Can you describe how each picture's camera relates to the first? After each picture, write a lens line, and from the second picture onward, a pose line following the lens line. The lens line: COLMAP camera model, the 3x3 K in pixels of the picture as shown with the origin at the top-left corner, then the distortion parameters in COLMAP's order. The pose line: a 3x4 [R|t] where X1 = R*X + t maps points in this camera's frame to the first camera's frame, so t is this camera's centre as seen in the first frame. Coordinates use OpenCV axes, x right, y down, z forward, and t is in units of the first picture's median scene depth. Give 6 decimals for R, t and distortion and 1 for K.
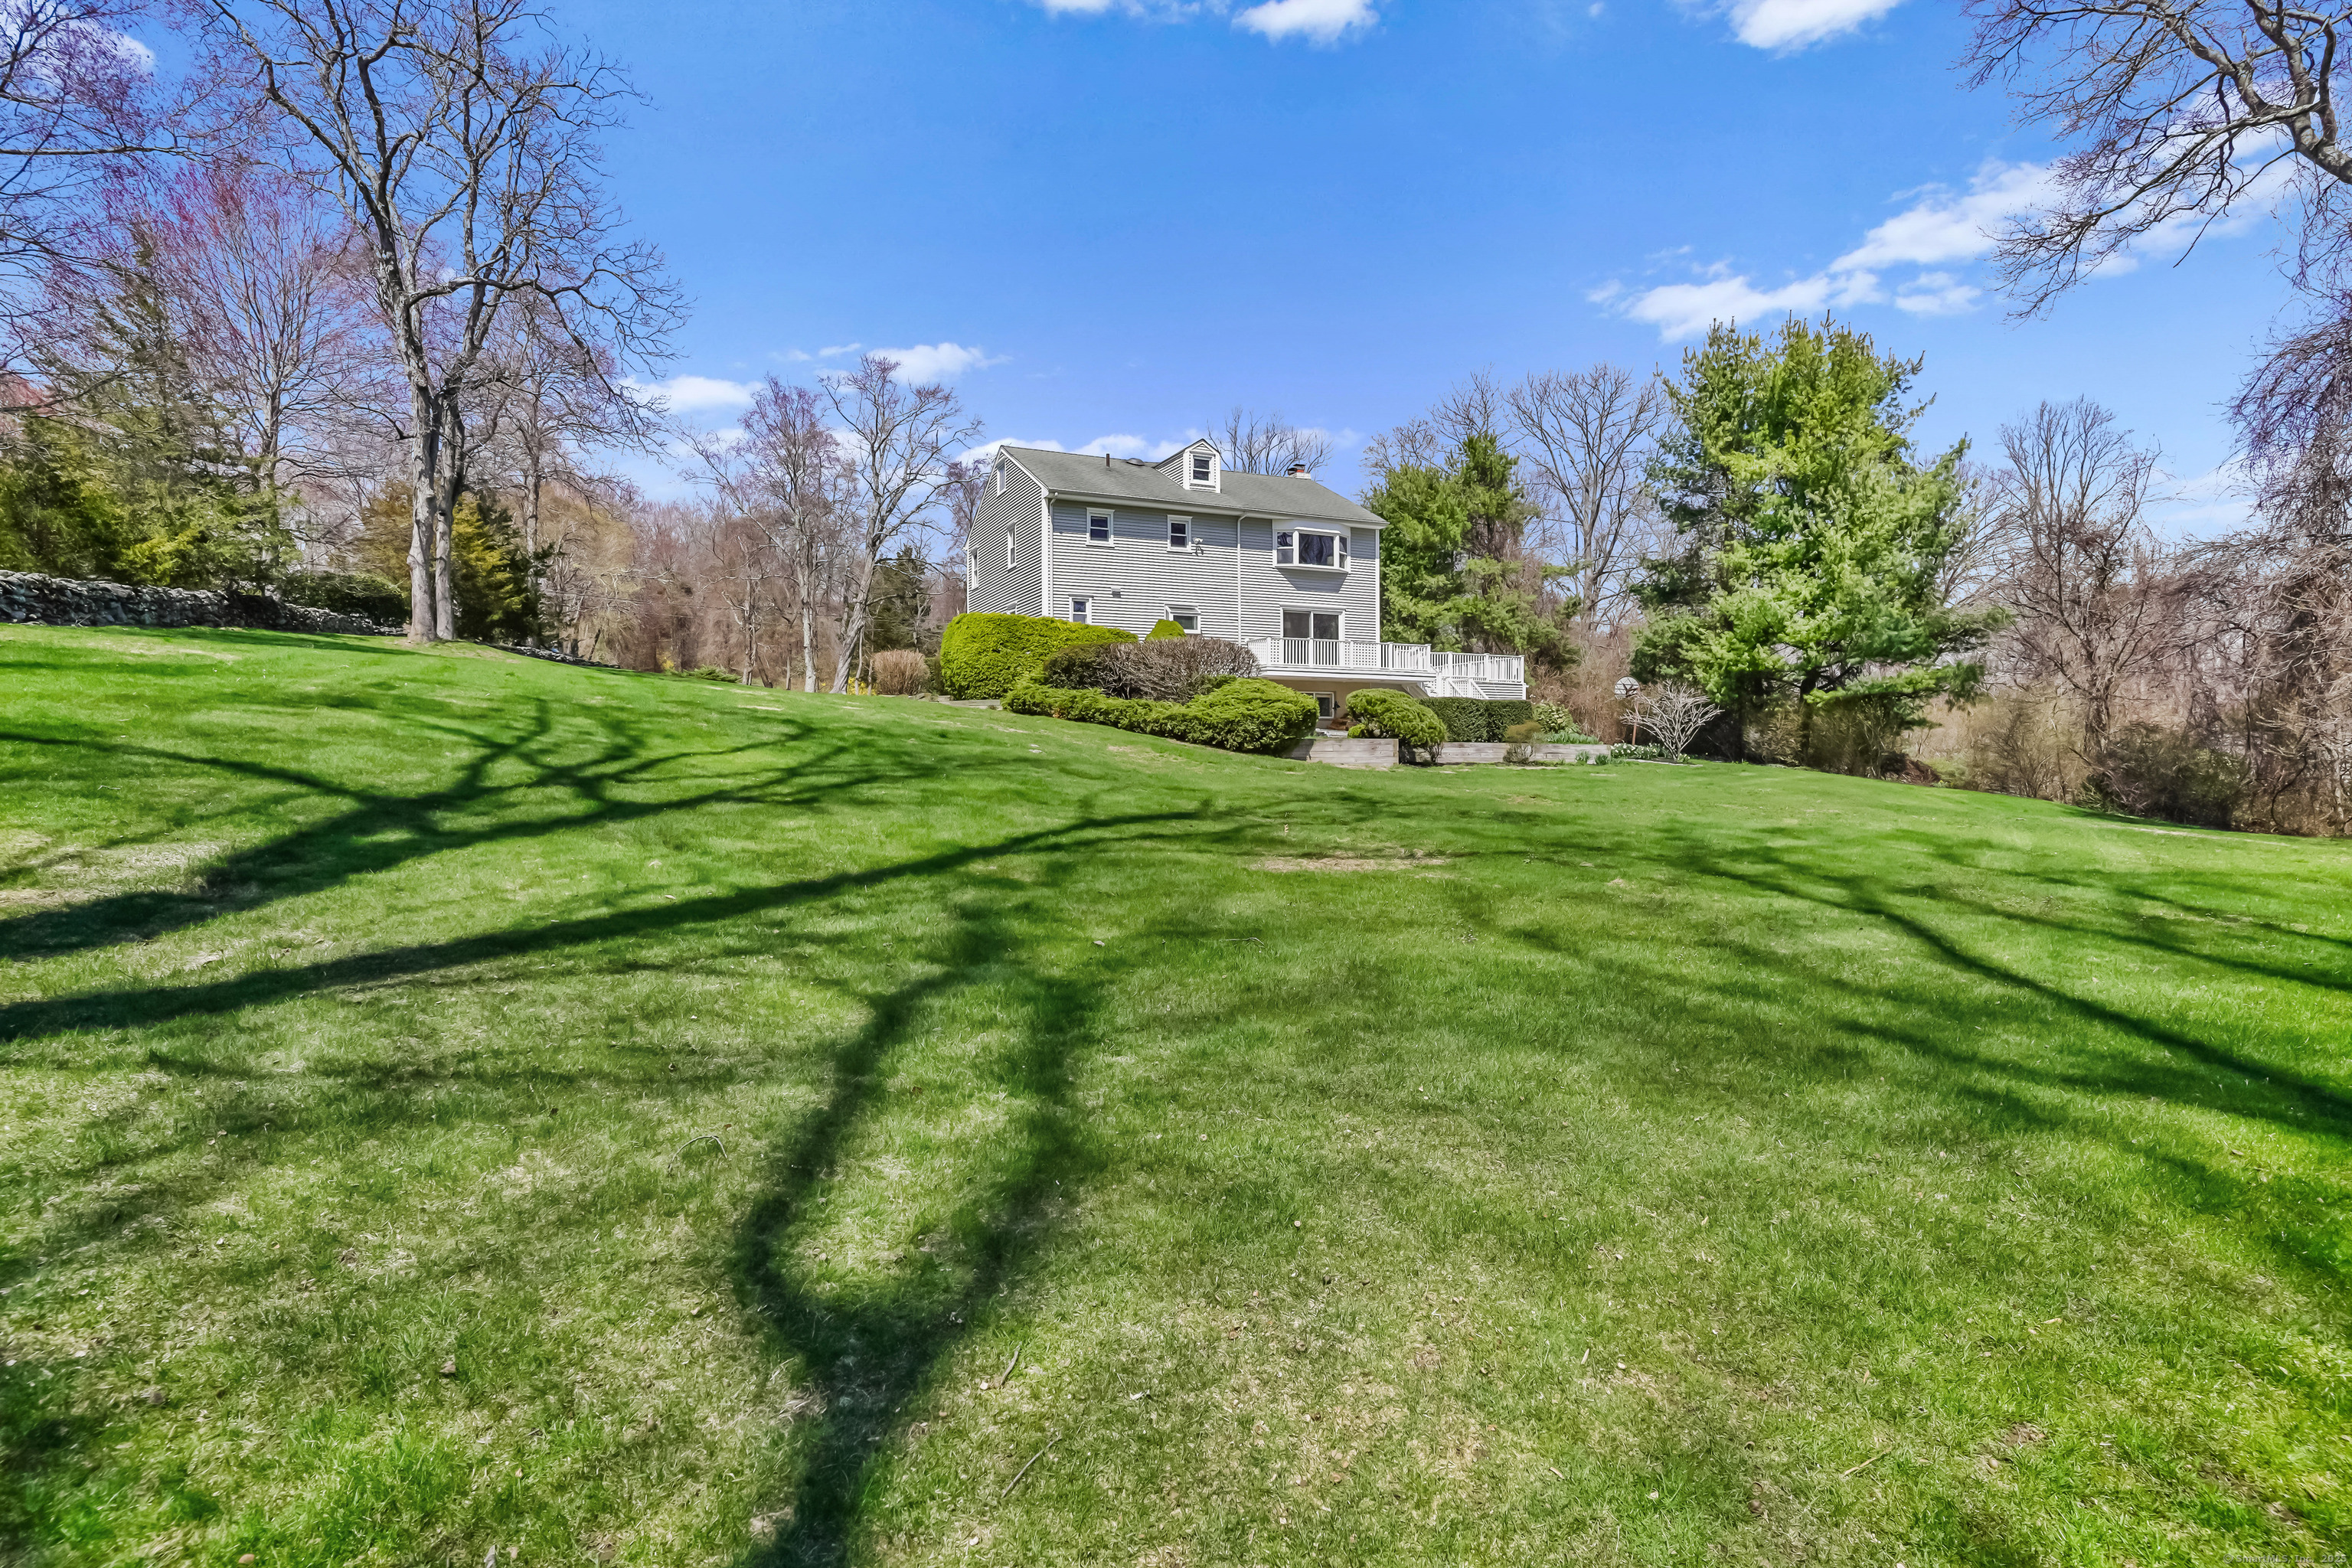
lens RADIAL K [[1159.3, 0, 1174.1], [0, 1159.3, 752.1], [0, 0, 1]] dist [-0.085498, 0.037877]
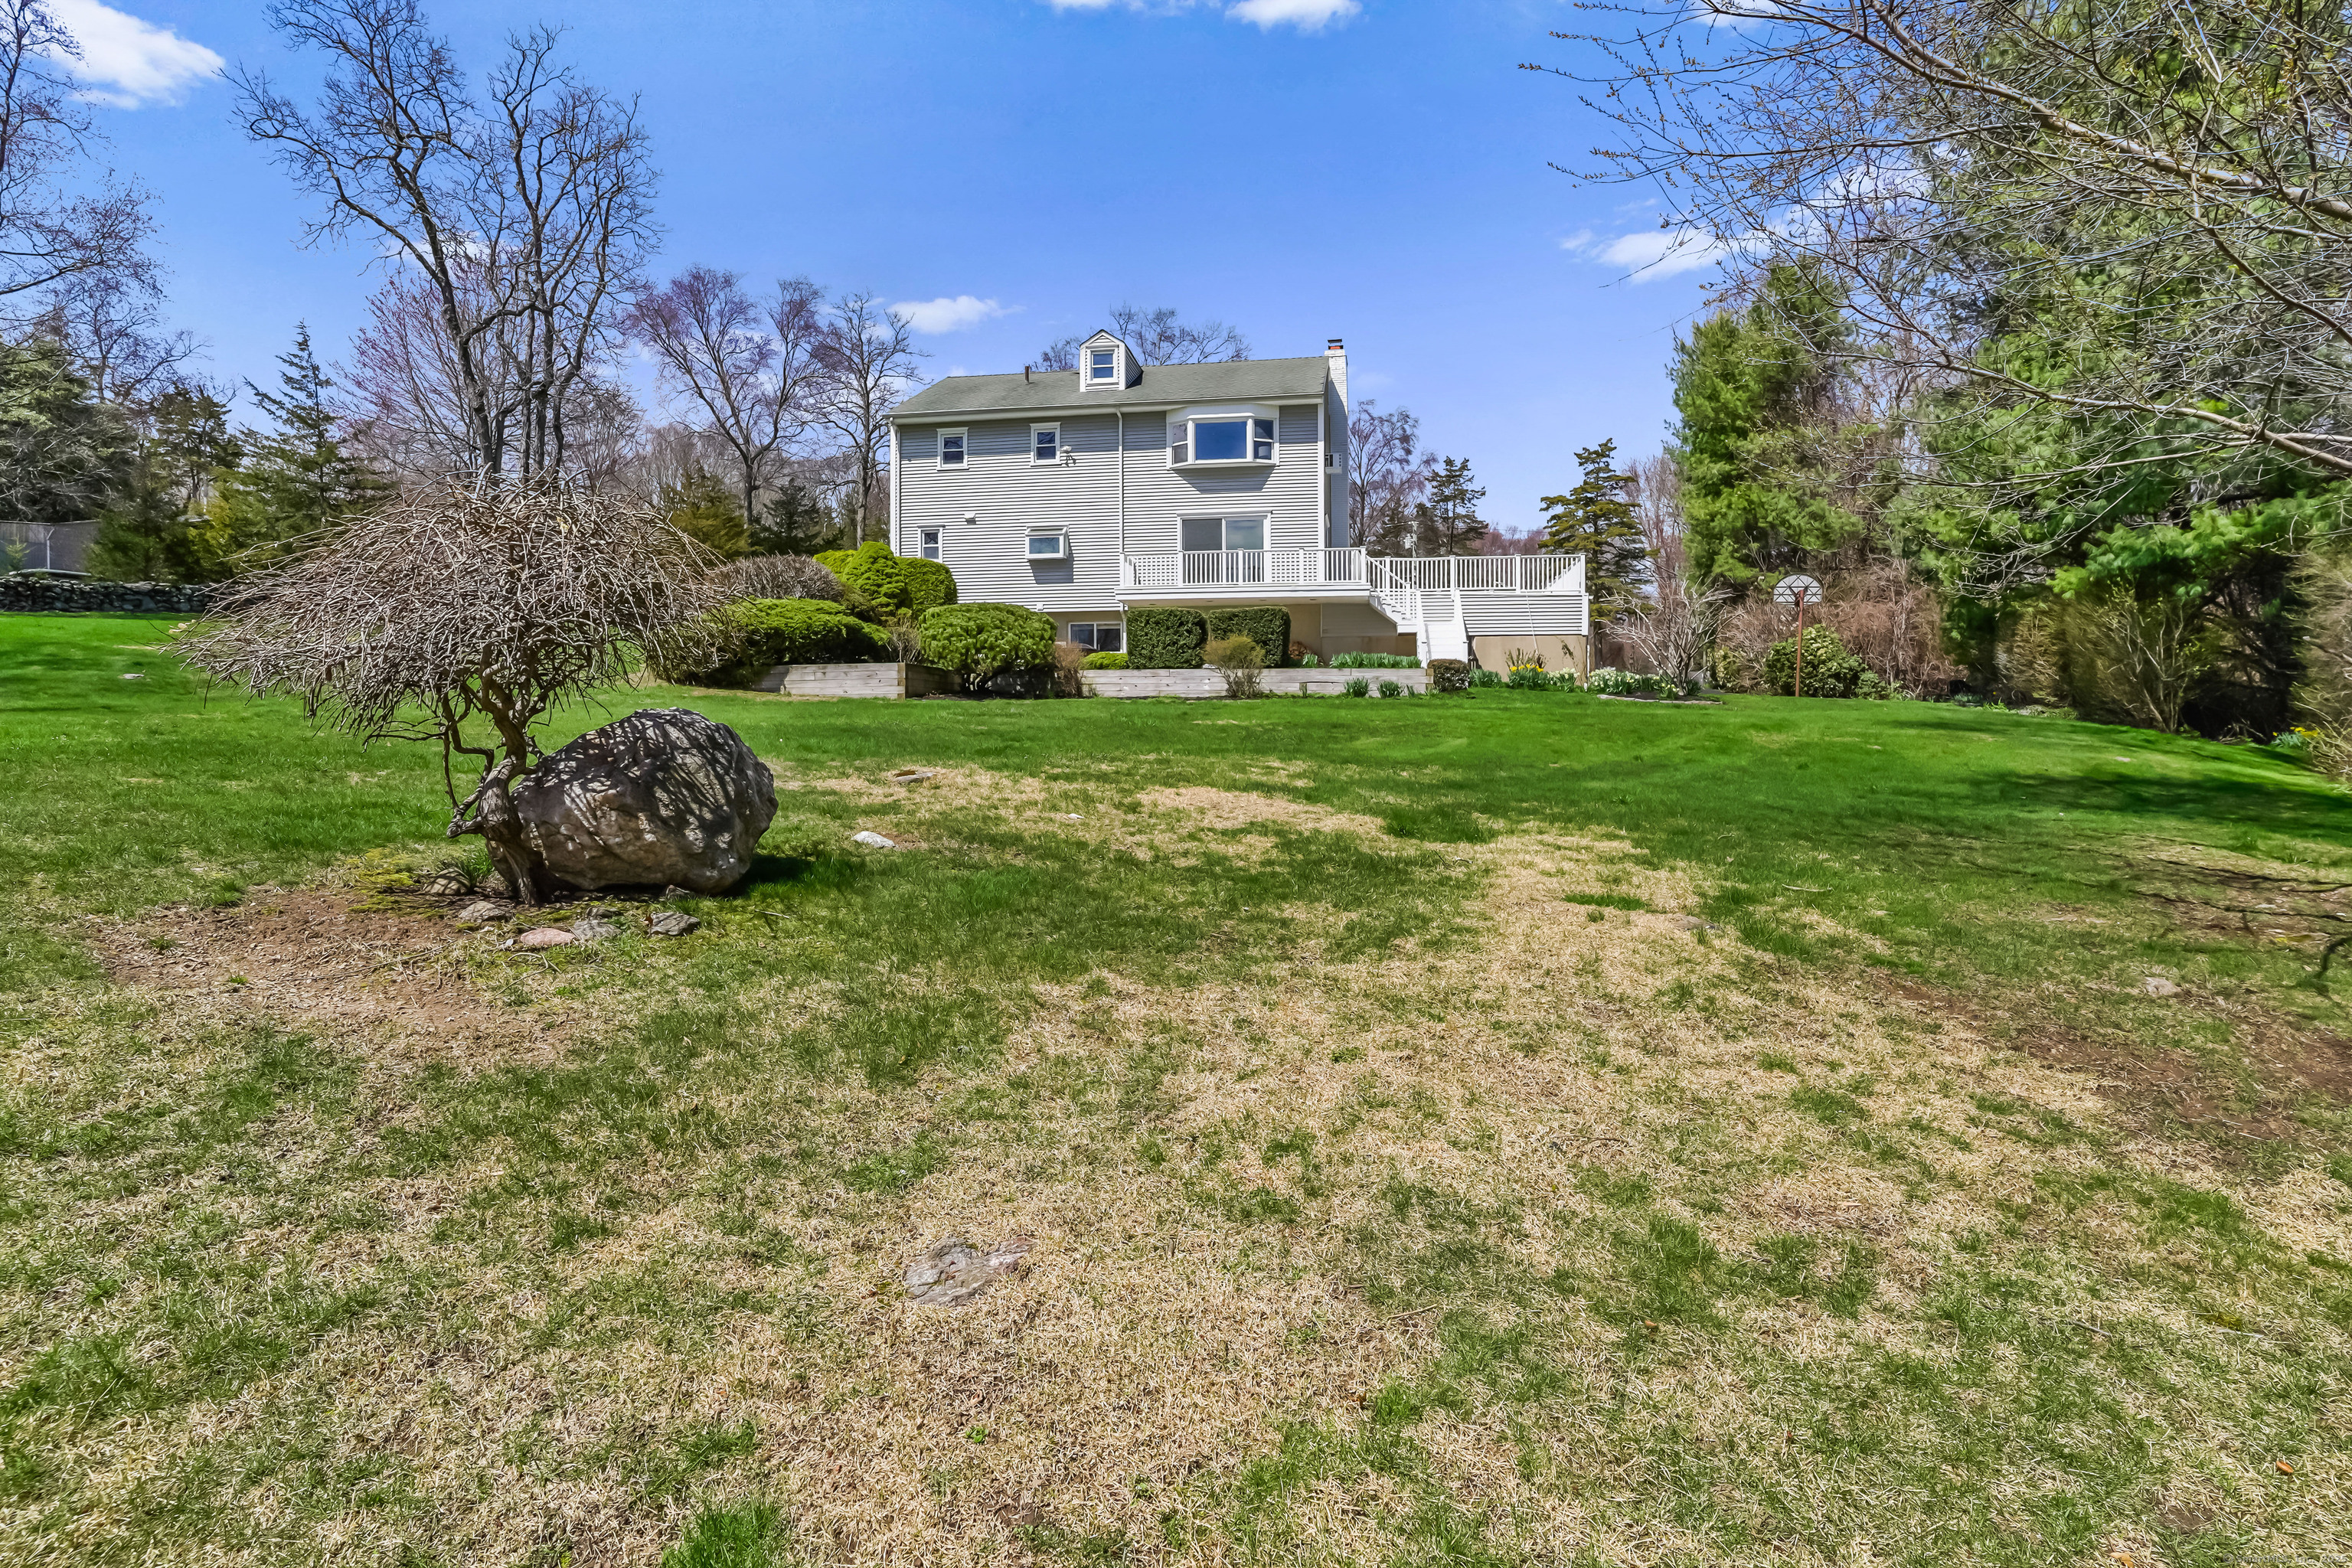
lens RADIAL K [[1159.3, 0, 1174.1], [0, 1159.3, 752.1], [0, 0, 1]] dist [-0.085498, 0.037877]
pose [[0.835077, 0.008129, -0.550072, 0.540252], [0.003616, 0.999788, 0.020265, 0.023826], [0.550121, -0.018911, 0.834871, 0.316980]]
